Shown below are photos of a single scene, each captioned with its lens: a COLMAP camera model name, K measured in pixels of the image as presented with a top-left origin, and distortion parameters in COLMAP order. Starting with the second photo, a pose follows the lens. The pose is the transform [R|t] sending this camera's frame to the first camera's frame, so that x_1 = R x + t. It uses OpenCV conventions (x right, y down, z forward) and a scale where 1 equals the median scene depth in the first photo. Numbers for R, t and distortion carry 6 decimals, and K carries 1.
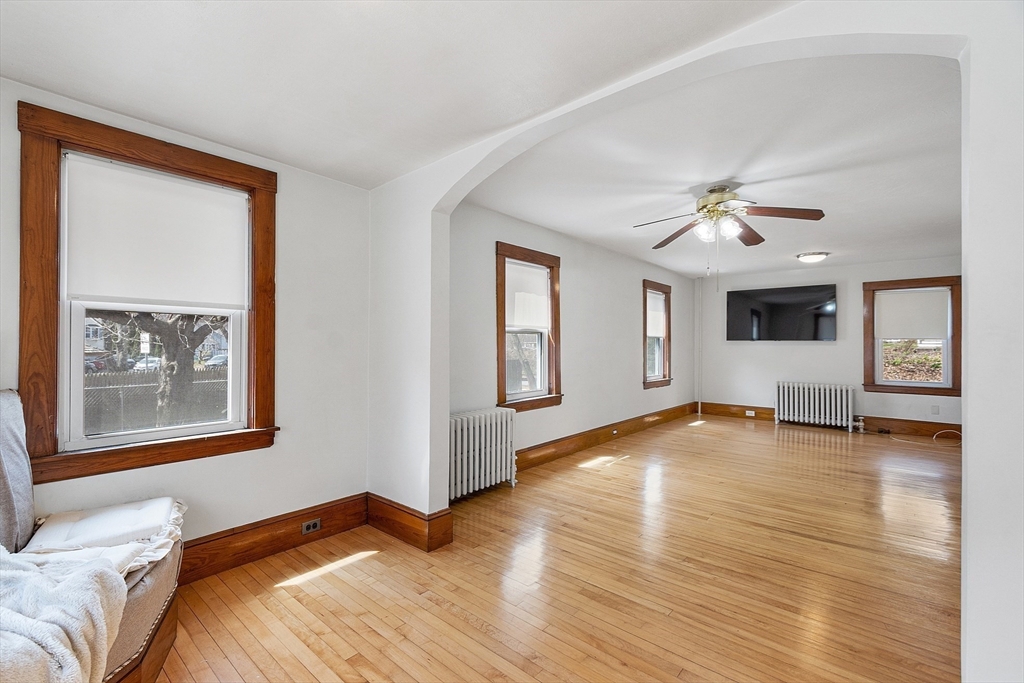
lens RADIAL K [[450.0, 0, 489.2], [0, 450.0, 344.4], [0, 0, 1]] dist [-0.000106, -0.000268]
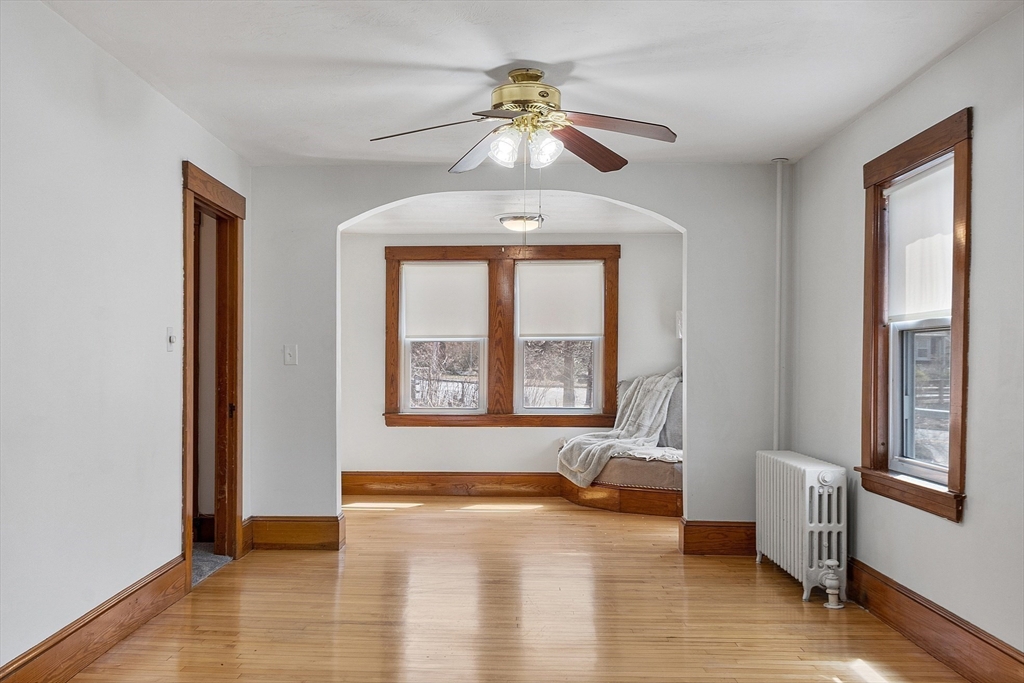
lens RADIAL K [[940.1, 0, 511.1], [0, 940.1, 358.6], [0, 0, 1]] dist [0.003707, -0.000380]
pose [[-0.767091, -0.005755, -0.641512, 0.732901], [-0.001680, 0.999974, -0.006962, 0.007369], [0.641536, -0.004263, -0.767081, 1.084651]]
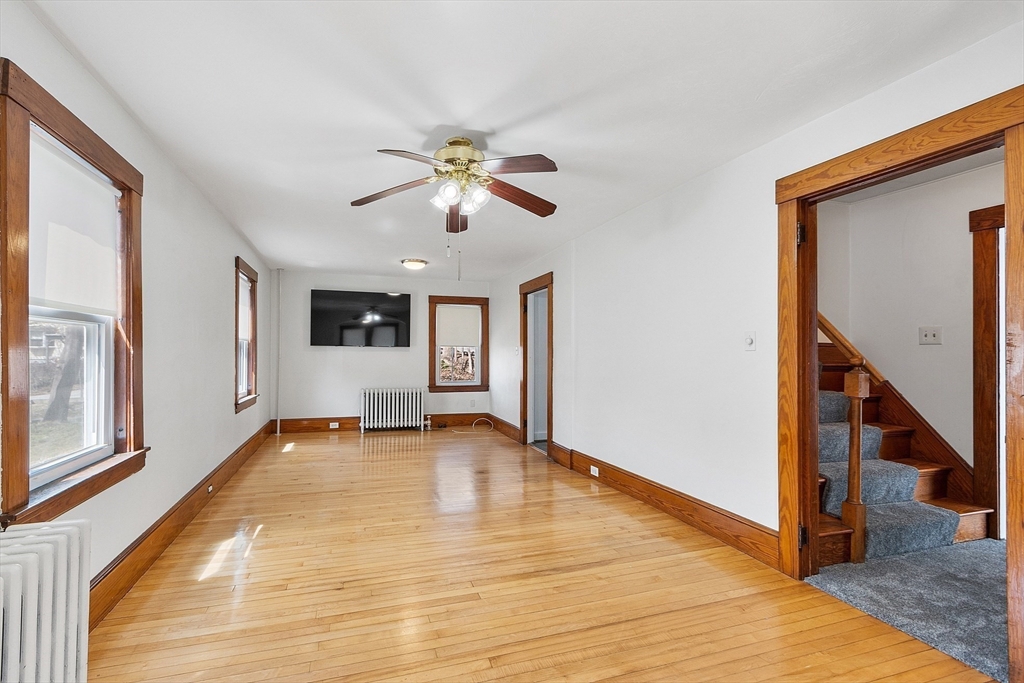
lens RADIAL K [[449.4, 0, 488.8], [0, 449.4, 351.7], [0, 0, 1]] dist [0.000454, -0.000017]
pose [[0.504947, 0.001549, 0.863149, -0.064272], [-0.006206, 0.999979, 0.001836, -0.000431], [-0.863128, -0.006284, 0.504946, 0.333061]]
